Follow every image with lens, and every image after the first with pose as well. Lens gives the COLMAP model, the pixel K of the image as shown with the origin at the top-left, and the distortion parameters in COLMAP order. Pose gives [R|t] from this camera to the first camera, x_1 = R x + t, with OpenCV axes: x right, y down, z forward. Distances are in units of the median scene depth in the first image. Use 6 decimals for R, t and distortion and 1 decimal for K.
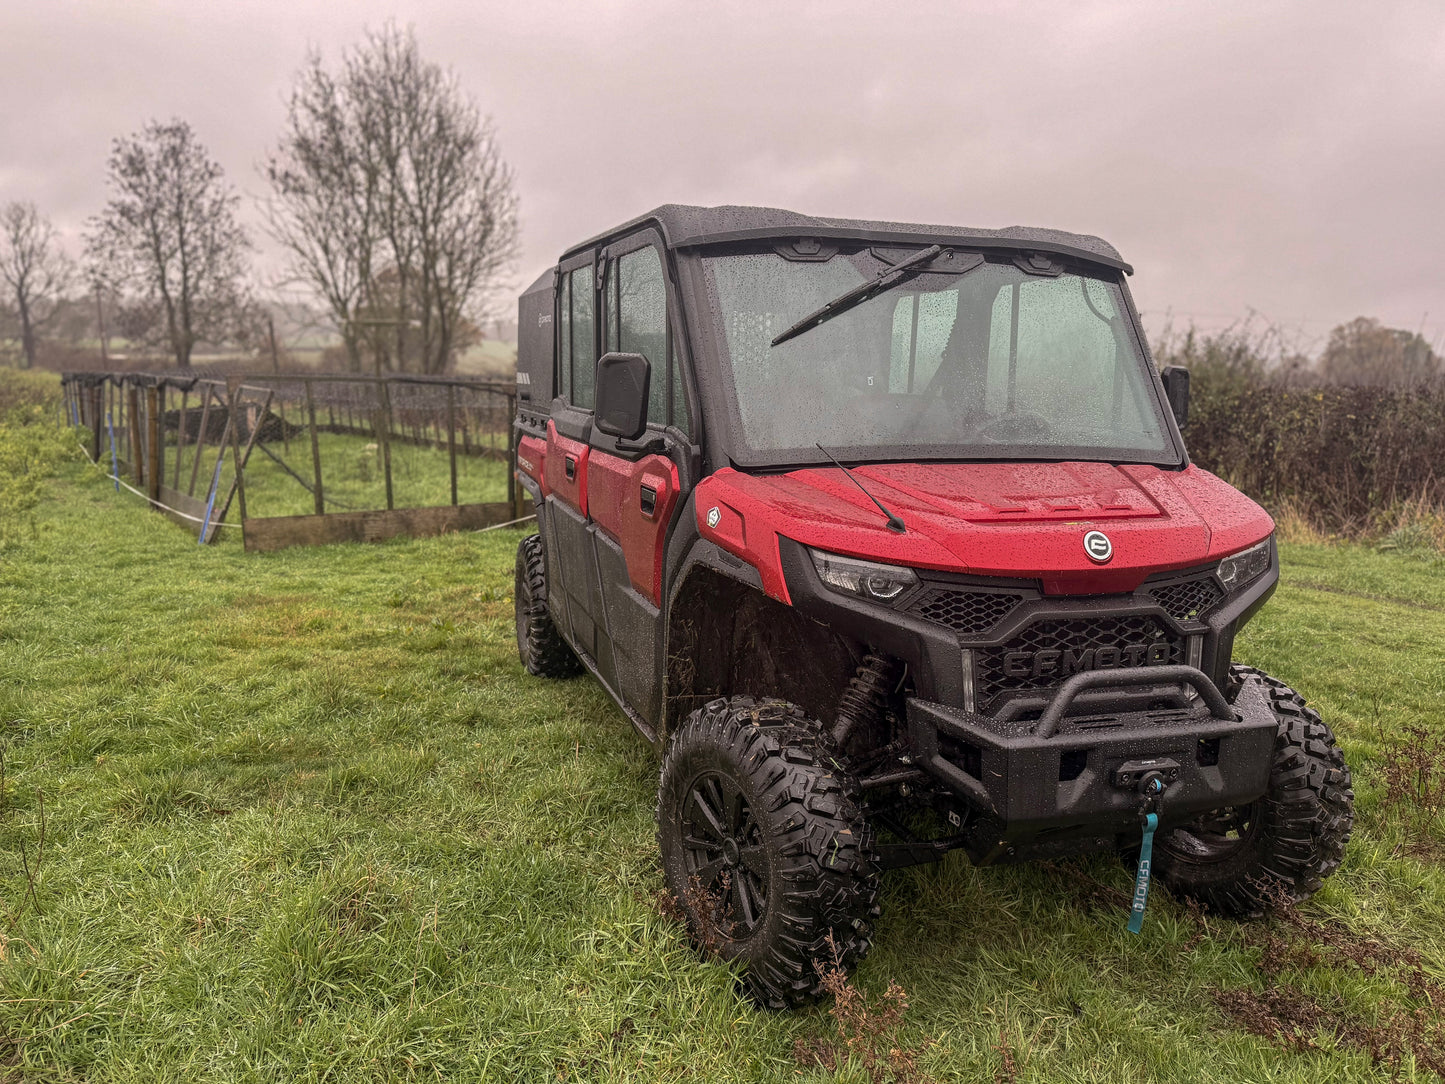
lens RADIAL K [[1049.5, 0, 758.9], [0, 1049.5, 543.6], [0, 0, 1]] dist [0.054835, -0.000165]
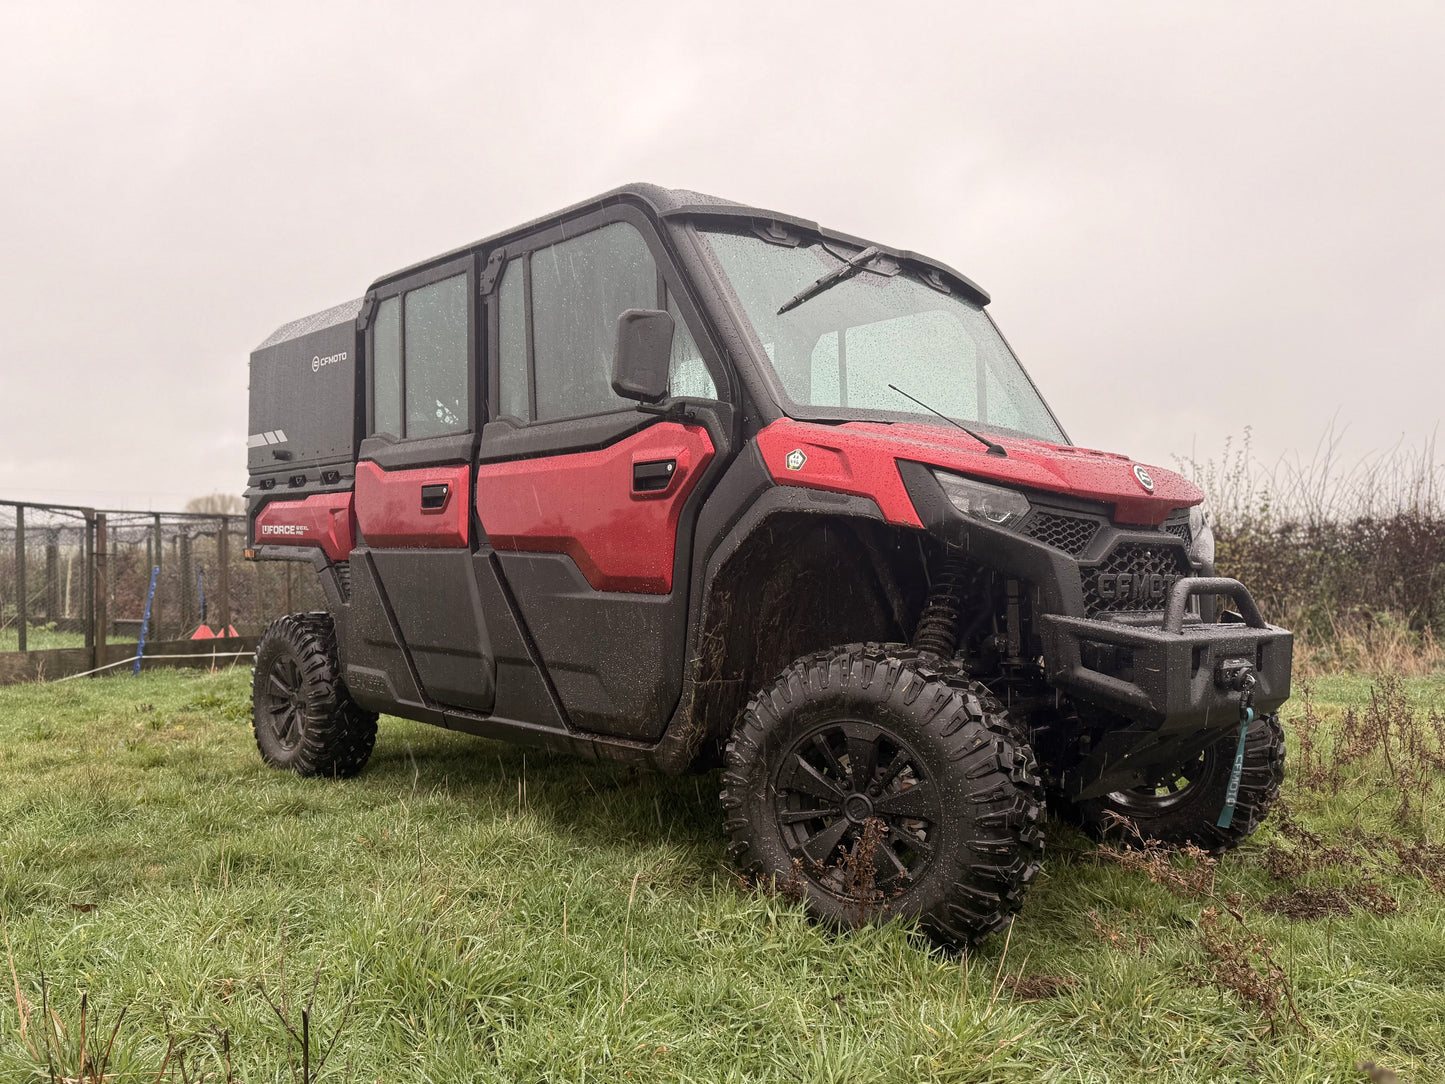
lens RADIAL K [[1049.5, 0, 758.9], [0, 1049.5, 543.6], [0, 0, 1]] dist [0.054835, -0.000165]
pose [[0.935739, -0.030596, 0.351363, -0.360365], [0.074531, 0.990886, -0.112204, 0.134852], [-0.344727, 0.131181, 0.929492, 0.118964]]
